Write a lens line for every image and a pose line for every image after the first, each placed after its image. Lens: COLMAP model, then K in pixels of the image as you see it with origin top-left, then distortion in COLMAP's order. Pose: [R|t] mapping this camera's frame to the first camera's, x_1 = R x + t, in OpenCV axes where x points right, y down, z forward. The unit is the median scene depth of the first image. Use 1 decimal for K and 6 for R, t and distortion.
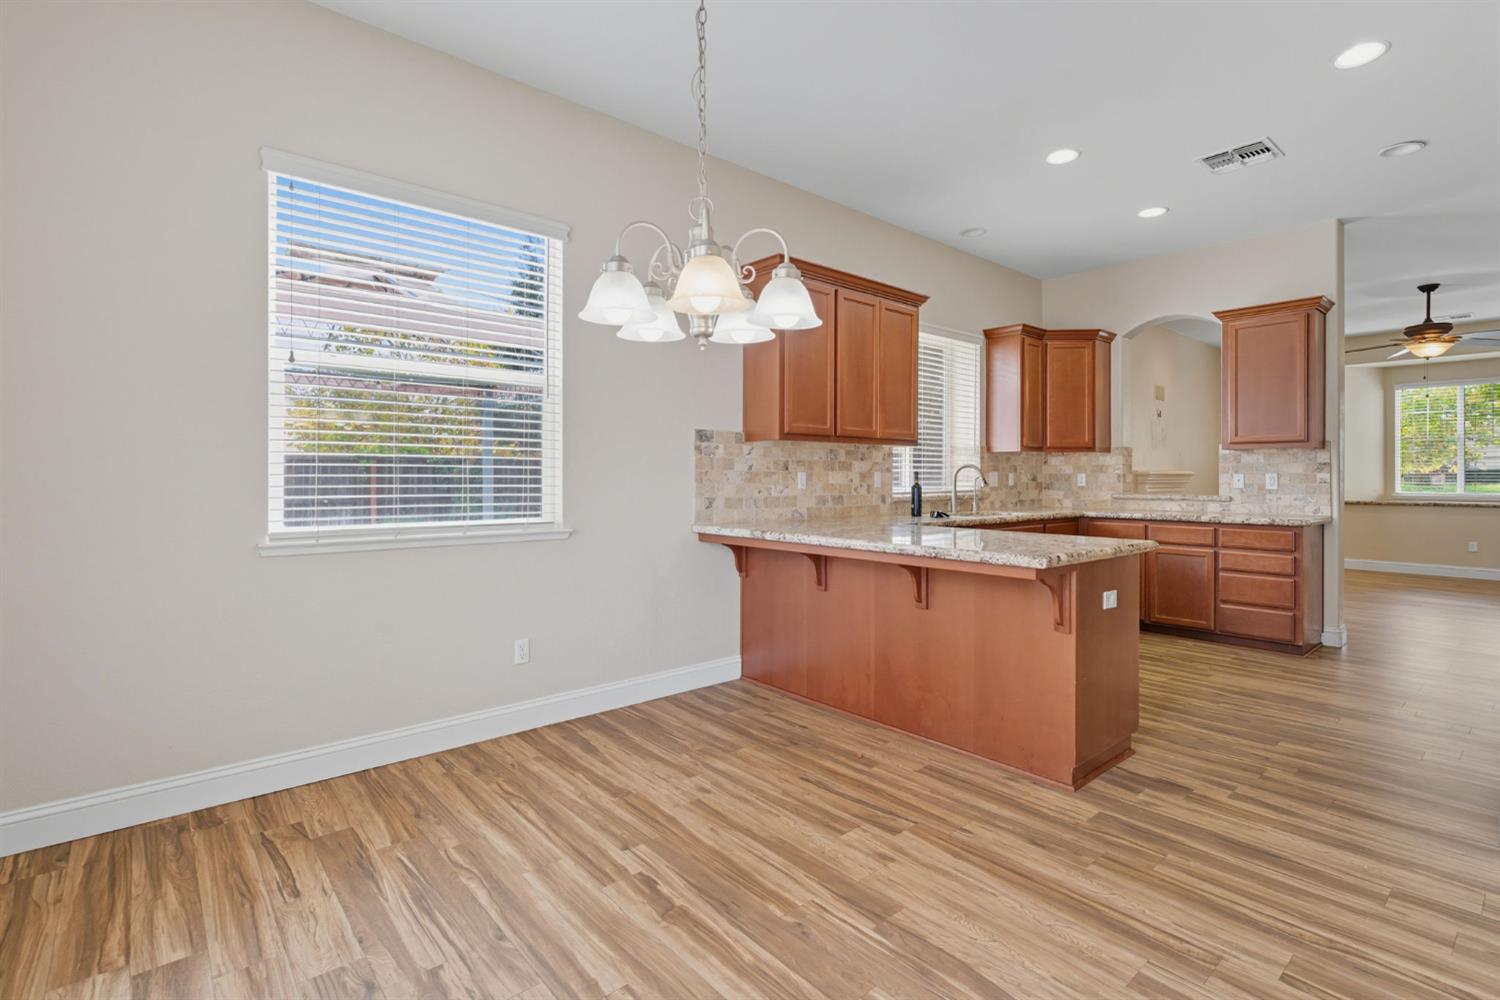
lens RADIAL K [[707.3, 0, 744.3], [0, 707.3, 473.9], [0, 0, 1]] dist [0.004081, -0.000406]
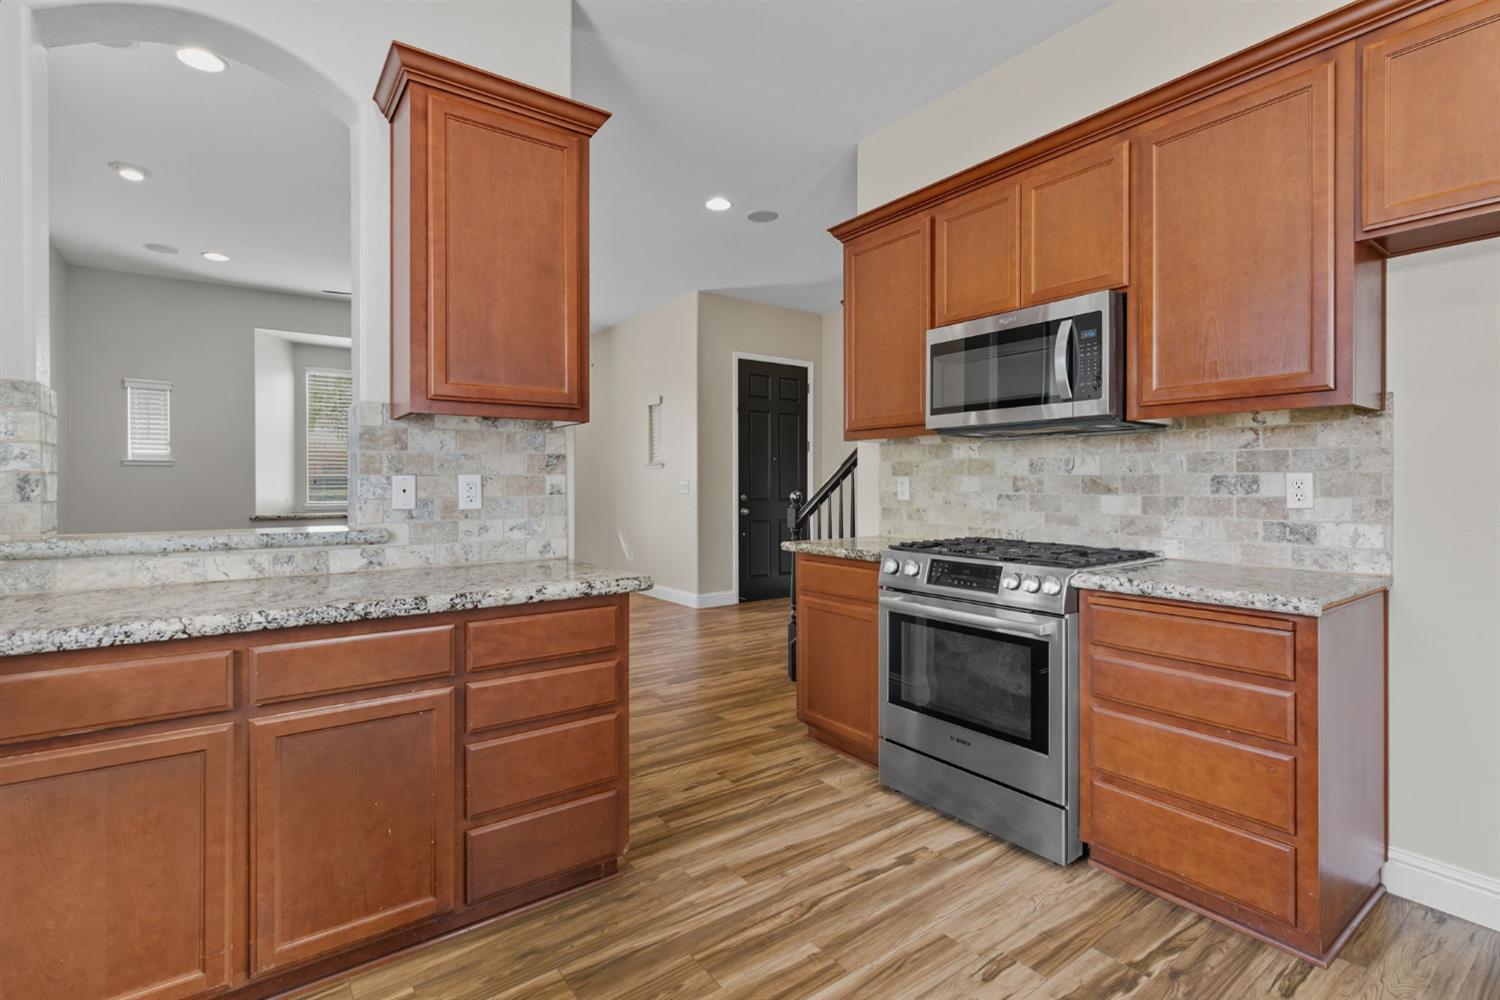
lens RADIAL K [[700.3, 0, 747.0], [0, 700.3, 484.6], [0, 0, 1]] dist [0.002015, -0.000245]
pose [[0.082399, -0.005355, 0.996585, 0.380095], [-0.000937, 0.999985, 0.005450, 0.003846], [-0.996599, -0.001383, 0.082393, 0.971680]]
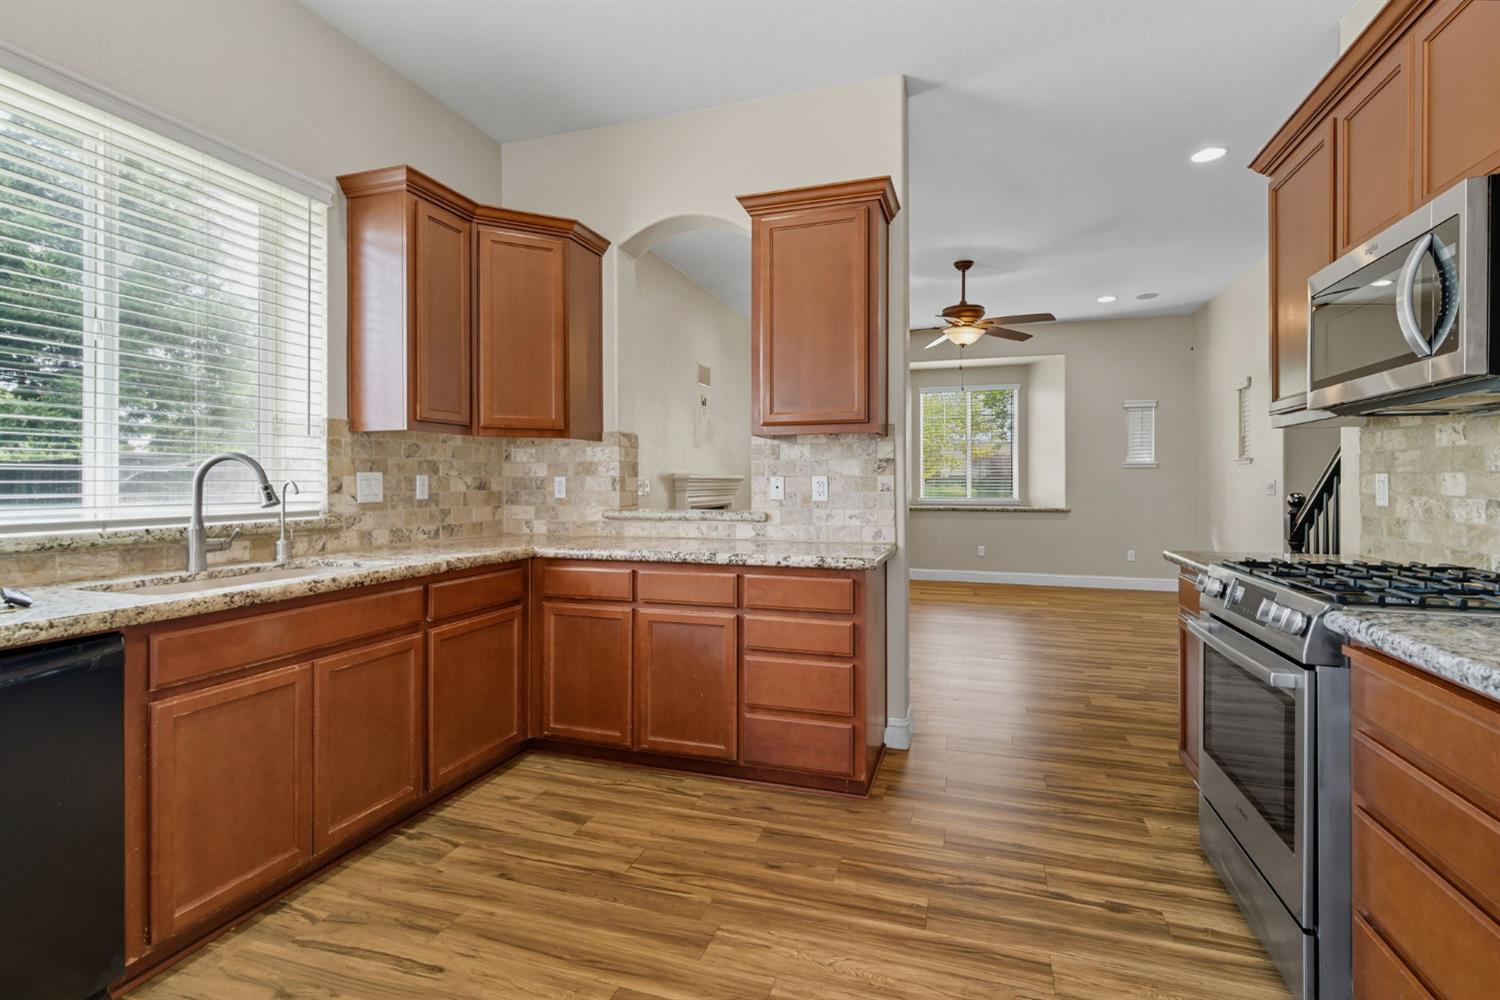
lens RADIAL K [[702.6, 0, 749.8], [0, 702.6, 481.4], [0, 0, 1]] dist [0.004147, -0.000783]
pose [[0.857220, -0.002467, 0.514944, 0.462370], [0.001259, 0.999996, 0.002695, 0.003264], [-0.514949, -0.001662, 0.857219, 0.623009]]
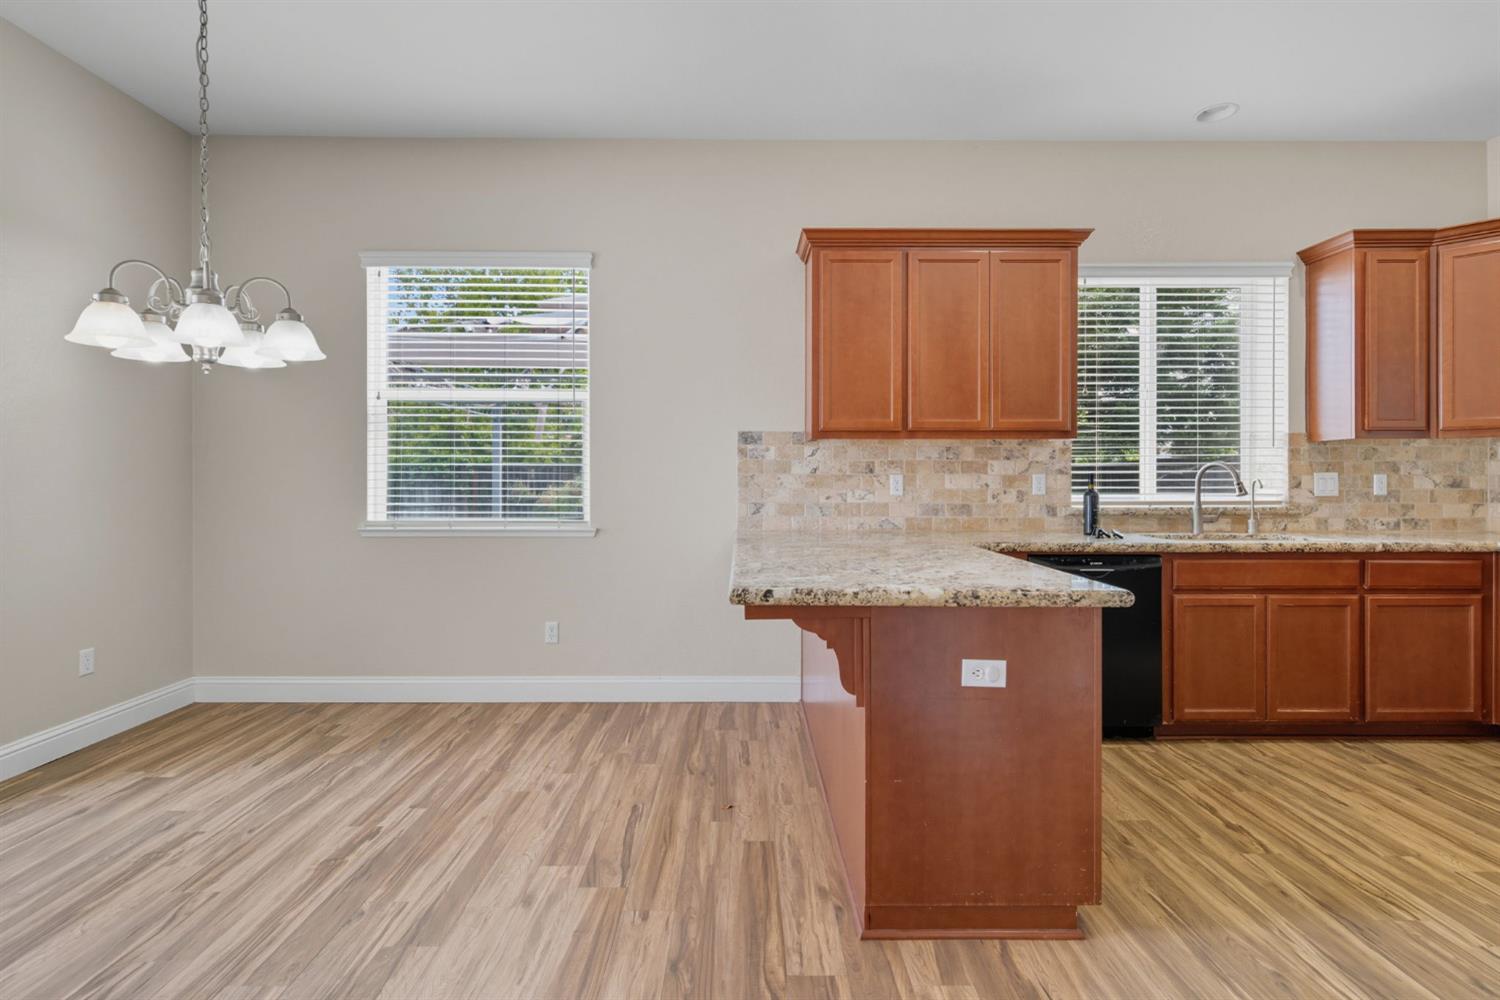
lens RADIAL K [[705.6, 0, 744.8], [0, 705.6, 480.2], [0, 0, 1]] dist [0.003289, -0.000737]
pose [[0.759940, -0.001771, -0.649991, 0.521353], [0.003434, 0.999993, 0.001291, 0.001660], [0.649984, -0.003213, 0.759941, 0.258278]]
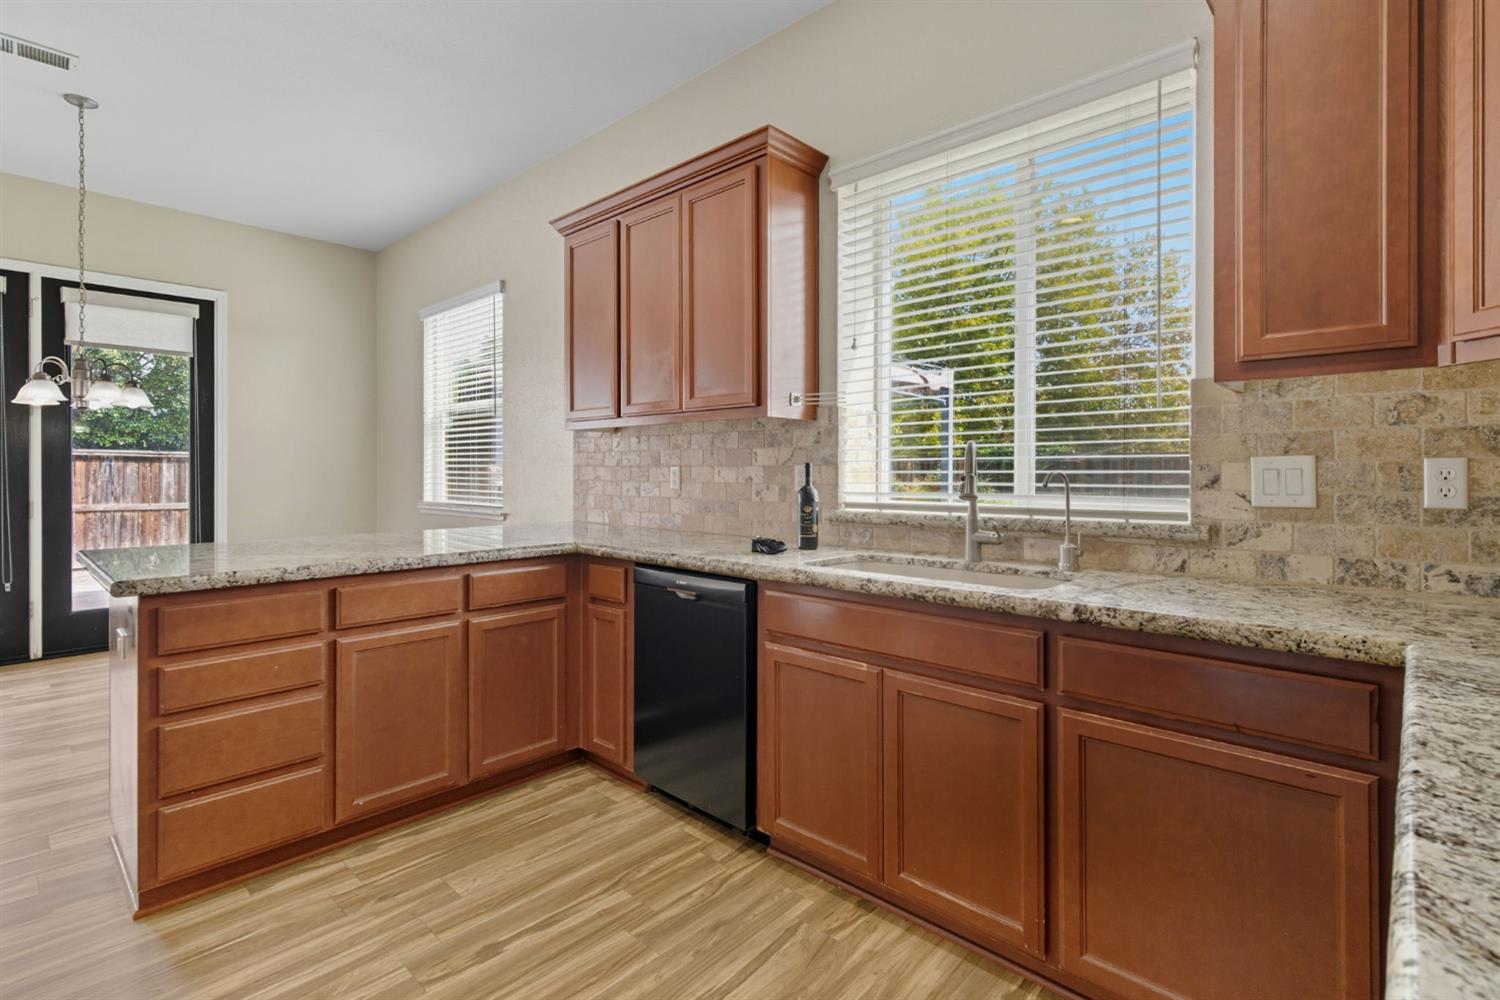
lens RADIAL K [[707.3, 0, 744.3], [0, 707.3, 473.9], [0, 0, 1]] dist [0.004081, -0.000406]
pose [[0.105524, -0.000616, -0.994417, 0.881001], [0.002539, 0.999997, -0.000350, 0.005589], [0.994414, -0.002487, 0.105525, 1.056352]]
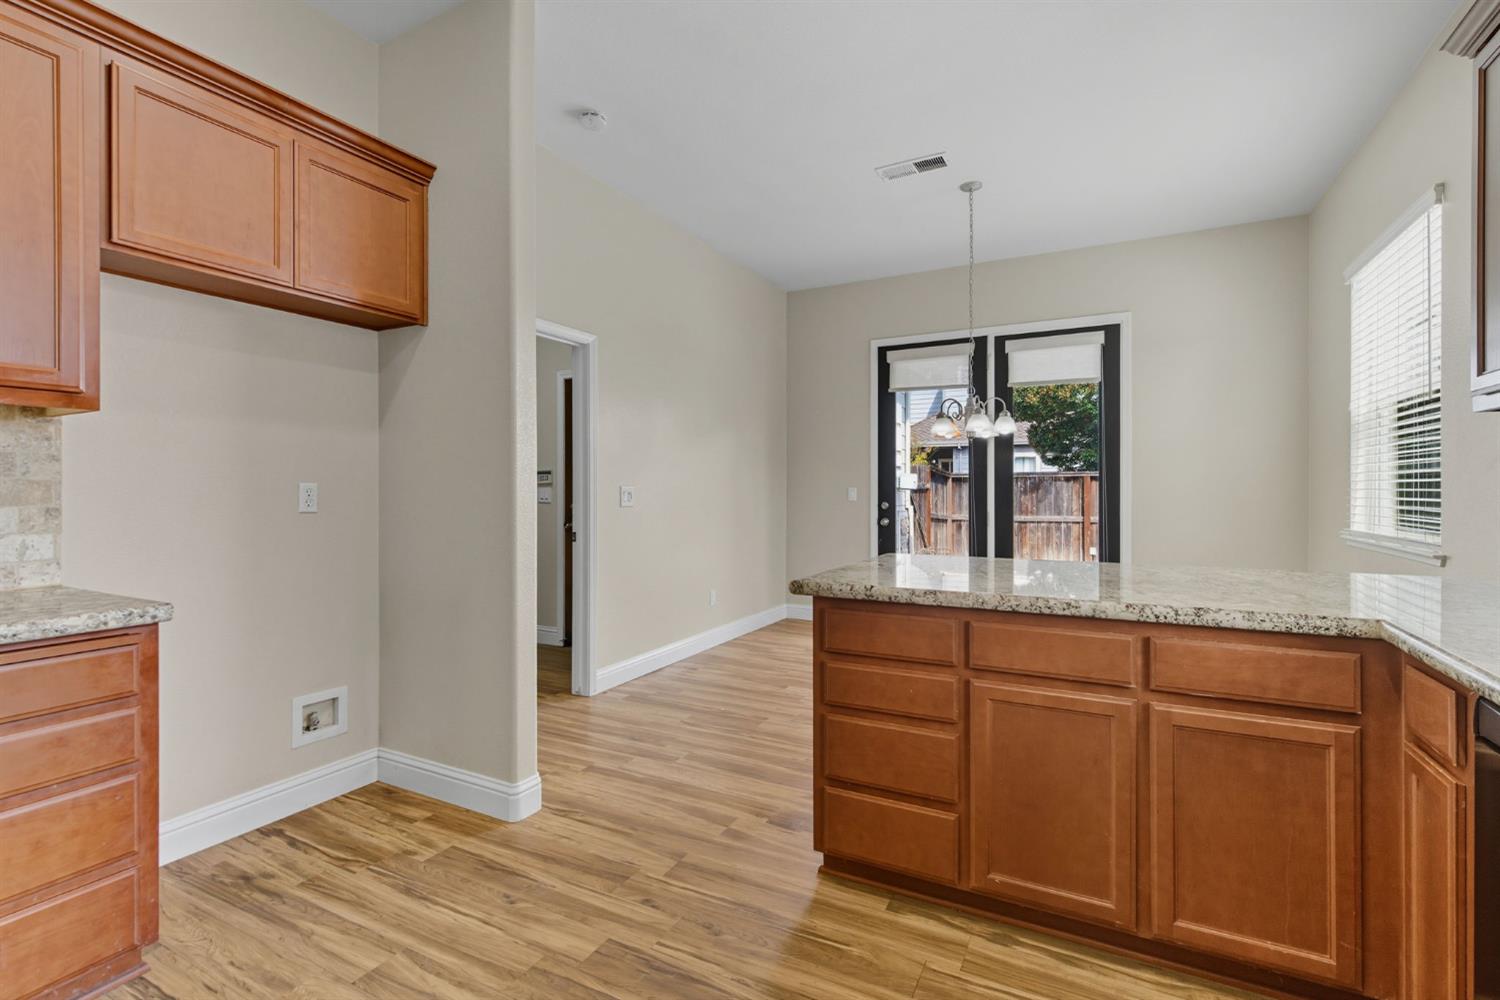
lens RADIAL K [[690.1, 0, 745.2], [0, 690.1, 492.4], [0, 0, 1]] dist [0.001099, -0.000452]
pose [[-0.931570, -0.001169, -0.363561, 0.632493], [-0.001258, 0.999999, 0.000008, 0.005516], [0.363561, 0.000465, -0.931570, 1.174804]]
